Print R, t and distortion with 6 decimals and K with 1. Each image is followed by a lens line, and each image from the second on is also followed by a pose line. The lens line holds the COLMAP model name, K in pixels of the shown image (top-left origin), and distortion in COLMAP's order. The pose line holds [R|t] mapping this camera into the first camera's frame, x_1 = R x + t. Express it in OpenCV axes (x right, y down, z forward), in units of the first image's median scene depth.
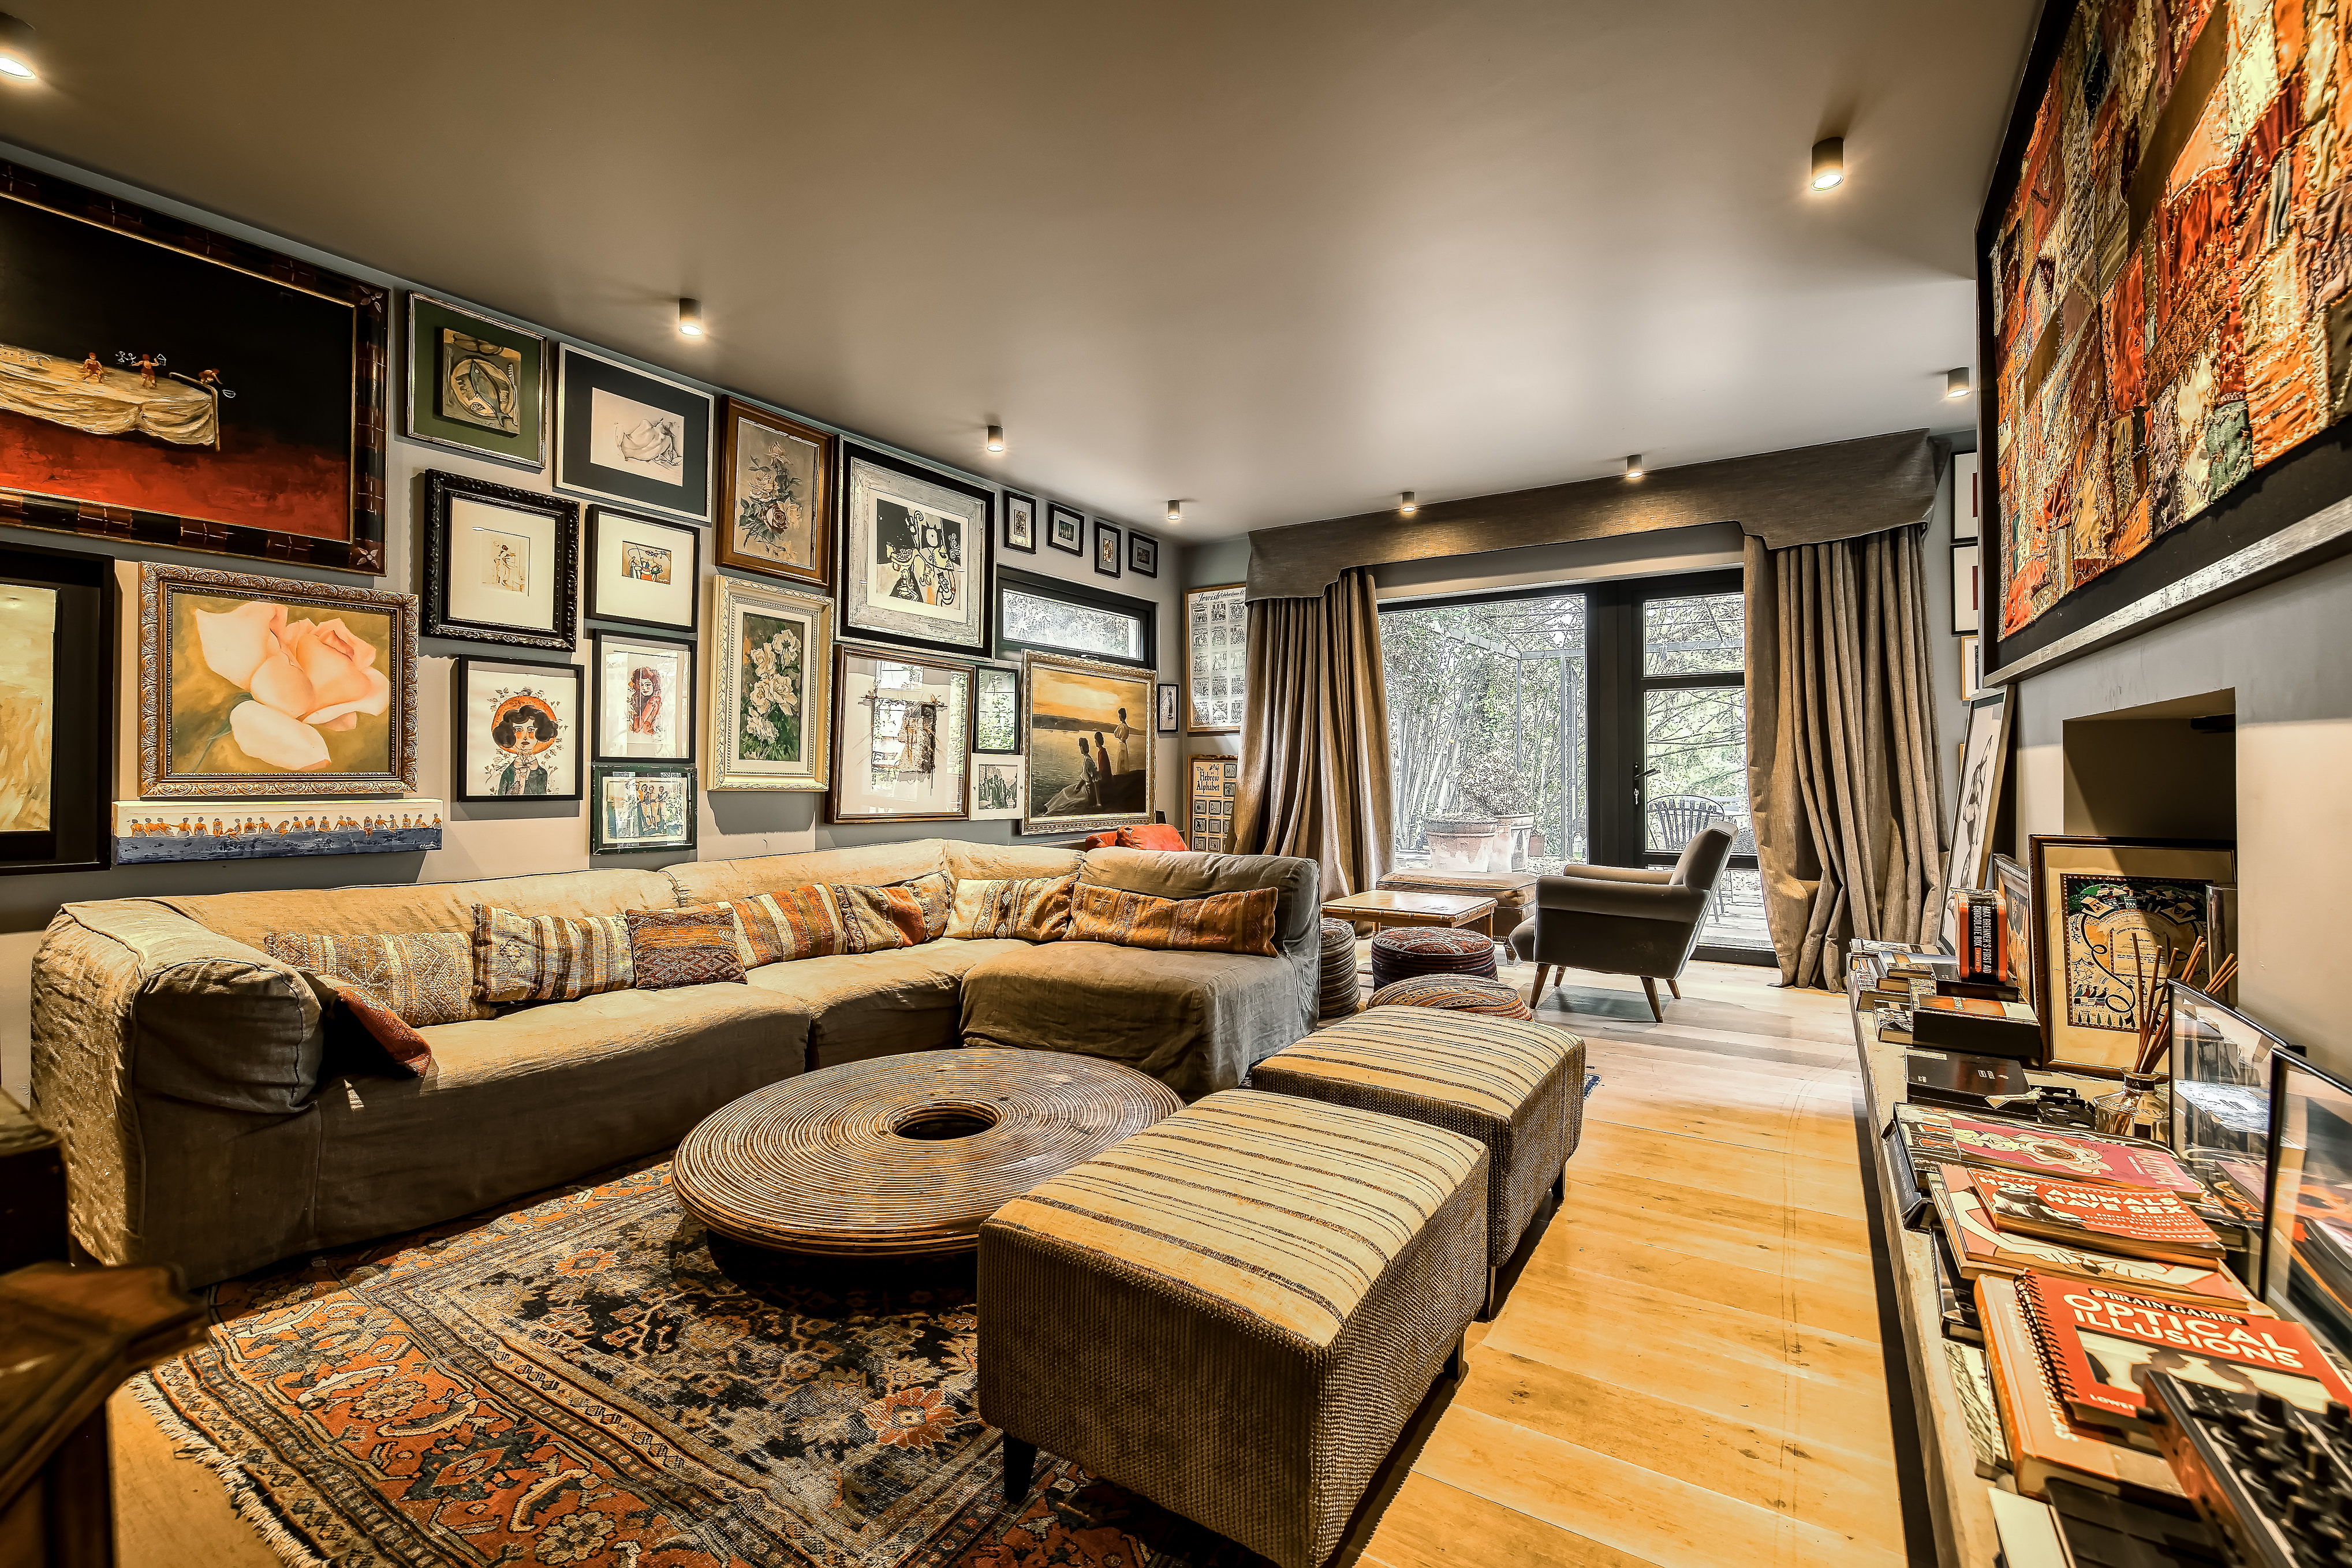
lens RADIAL K [[991.9, 0, 1167.4], [0, 991.9, 769.9], [0, 0, 1]] dist [0.000239, 0.000019]
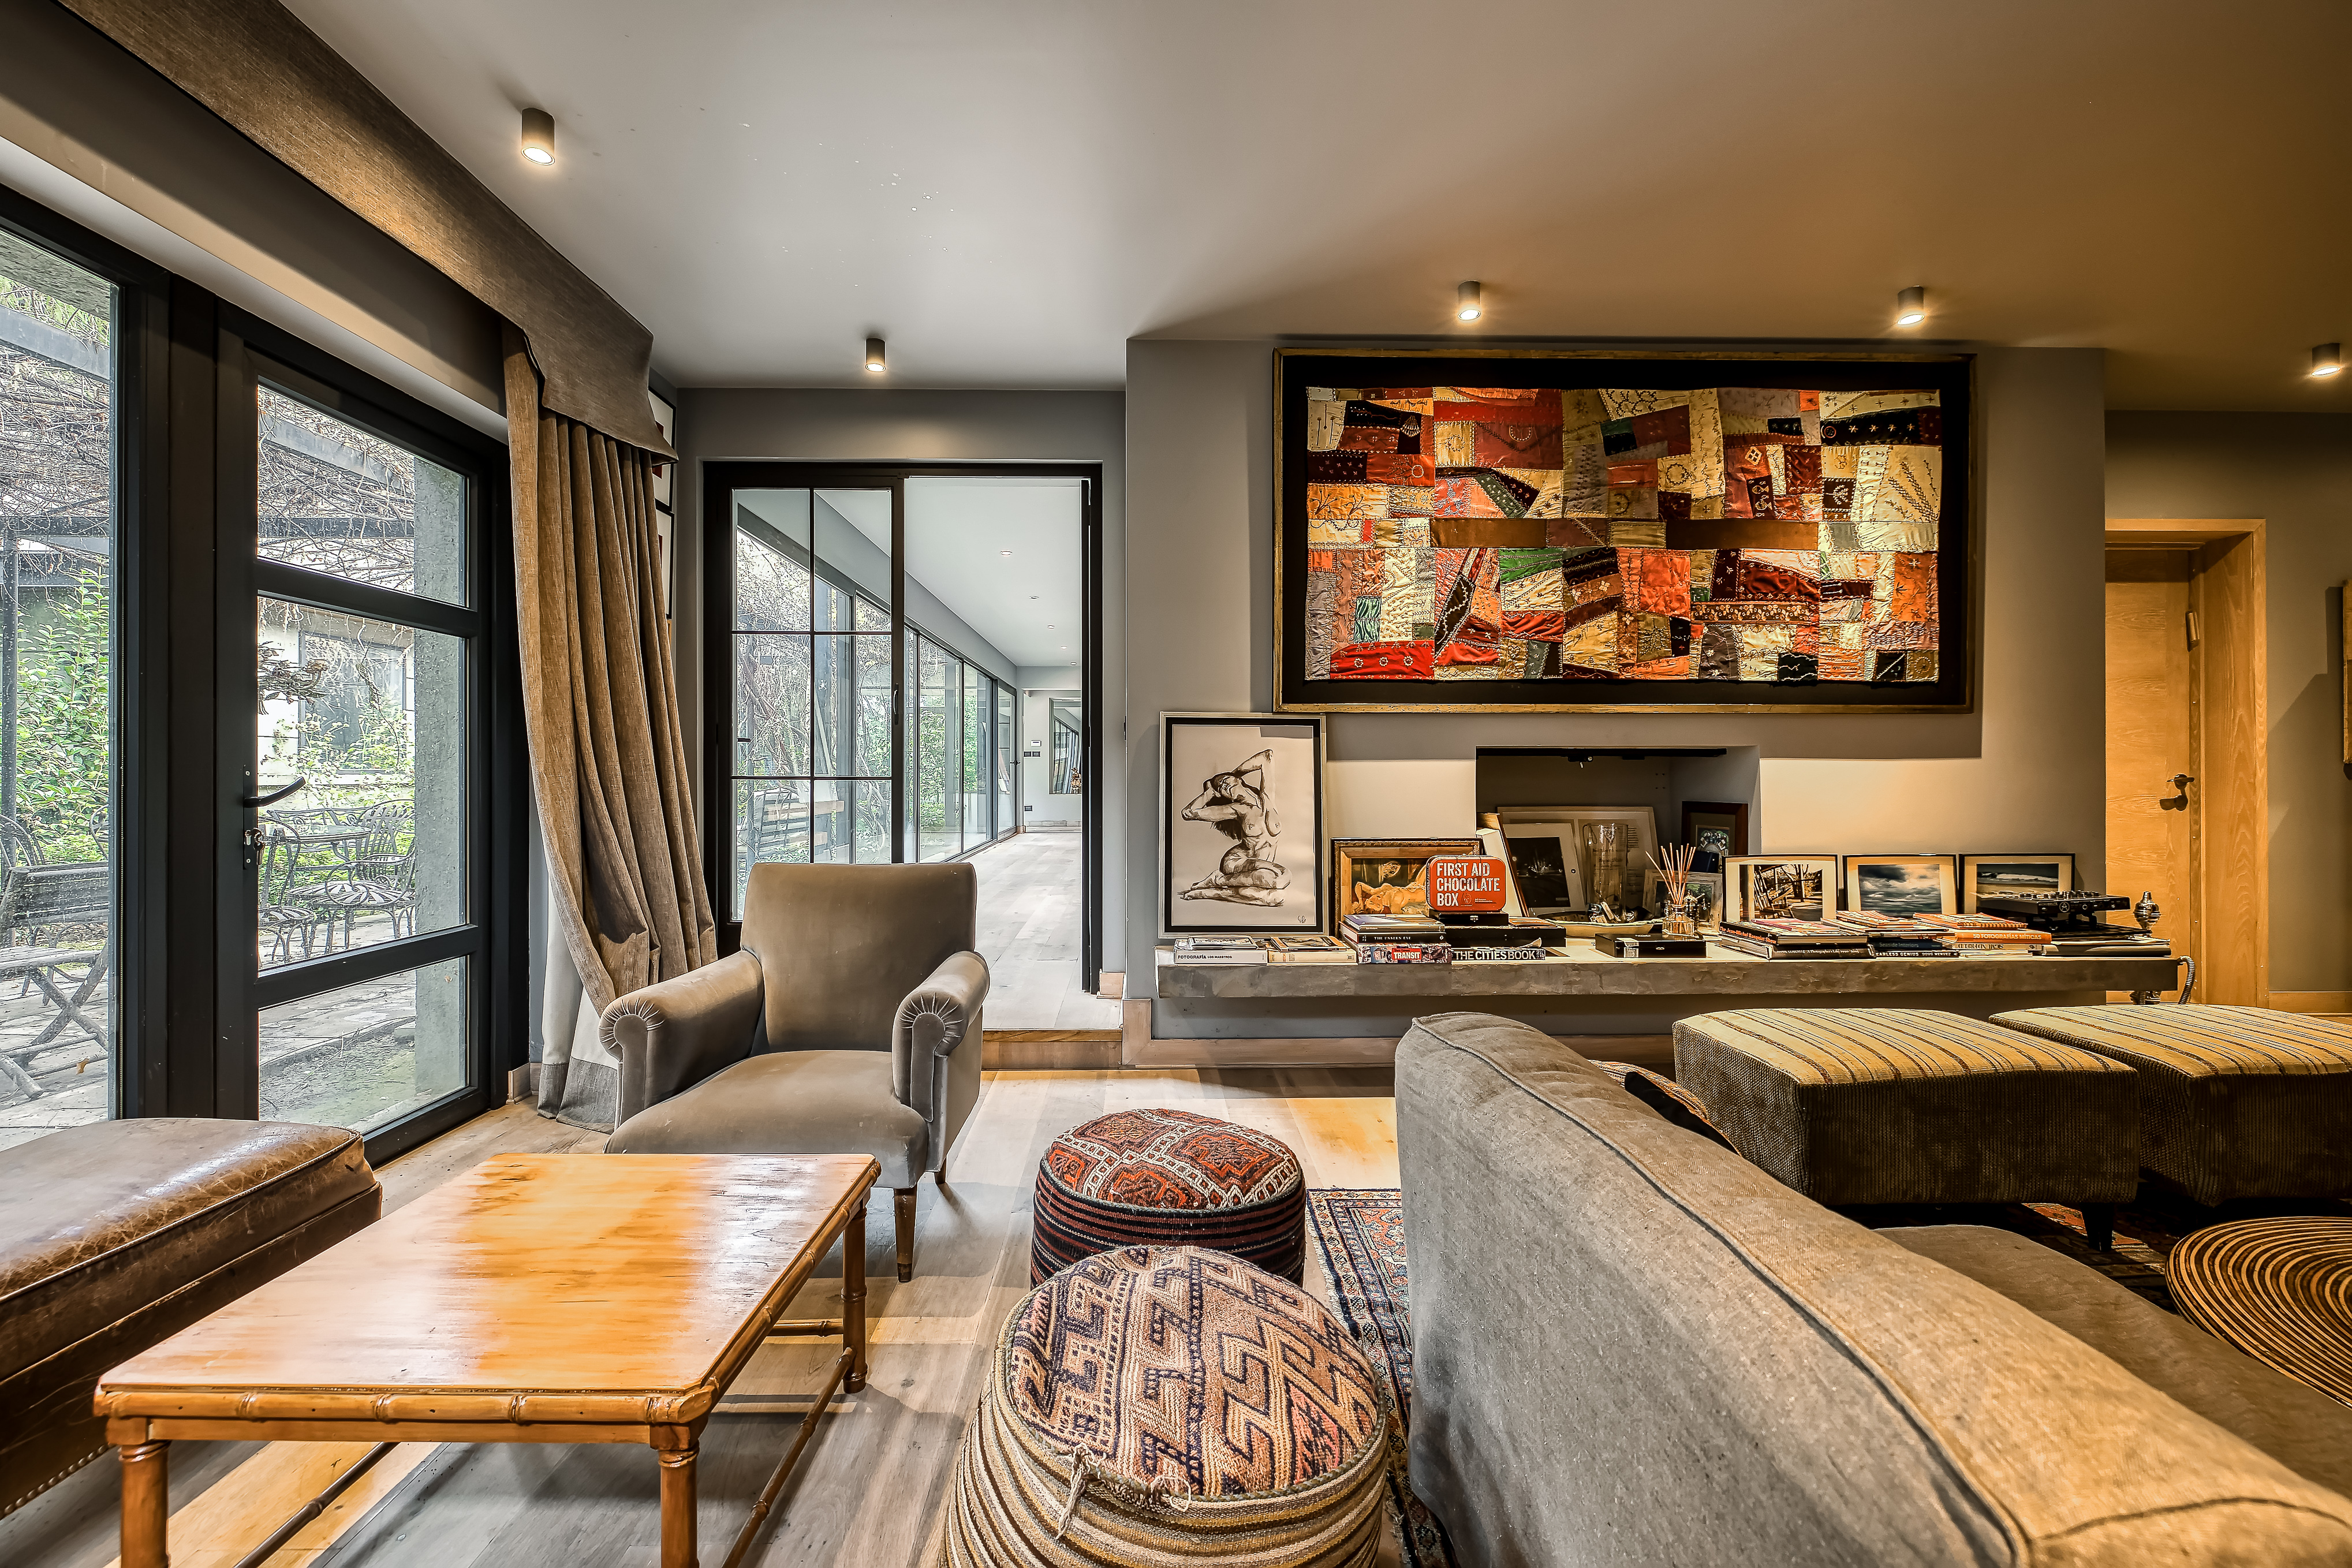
lens RADIAL K [[991.9, 0, 1167.4], [0, 991.9, 769.9], [0, 0, 1]] dist [0.000239, 0.000019]
pose [[-0.555849, 0.002719, 0.831279, -0.077856], [0.002785, 0.999995, -0.001409, -0.005384], [-0.831279, 0.001532, -0.555854, 0.951824]]
